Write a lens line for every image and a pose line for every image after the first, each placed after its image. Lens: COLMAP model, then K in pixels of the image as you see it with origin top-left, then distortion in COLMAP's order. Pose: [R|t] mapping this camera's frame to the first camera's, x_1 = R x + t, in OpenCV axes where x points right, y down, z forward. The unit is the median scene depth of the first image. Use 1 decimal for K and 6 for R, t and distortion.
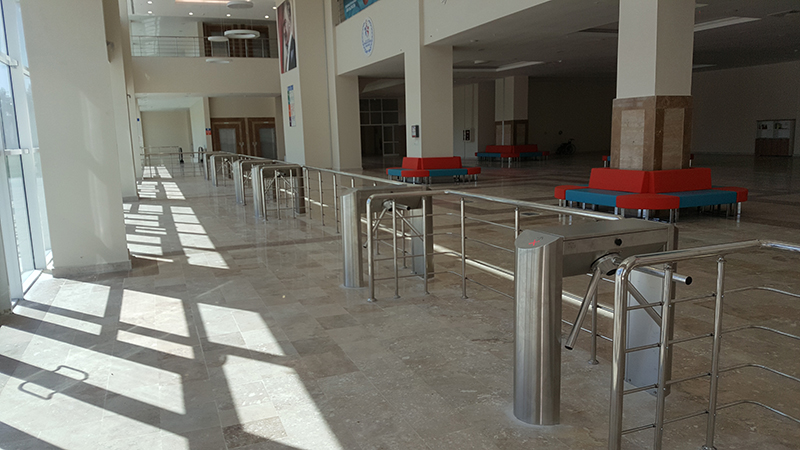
lens RADIAL K [[618.6, 0, 399.1], [0, 618.6, 224.9], [0, 0, 1]] dist [0.081833, -0.045594]
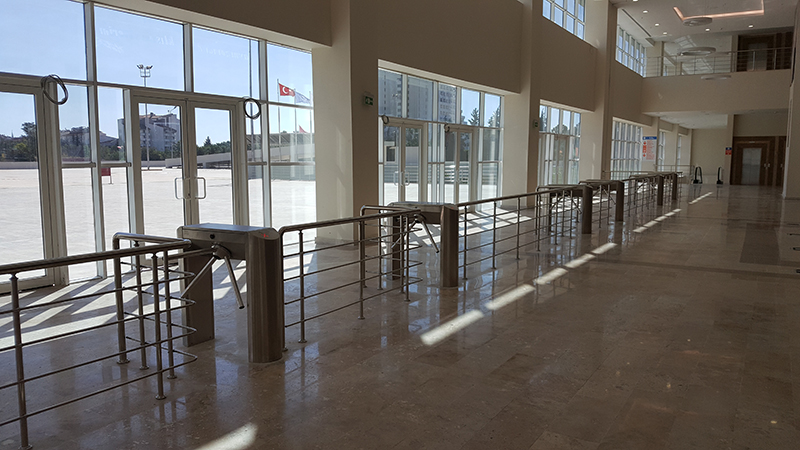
lens RADIAL K [[618.6, 0, 396.5], [0, 618.6, 221.1], [0, 0, 1]] dist [0.081833, -0.045594]
pose [[0.603009, 0.116619, -0.789164, 0.152262], [-0.141332, 0.989225, 0.038189, -0.011680], [0.785115, 0.088506, 0.612994, 0.040145]]
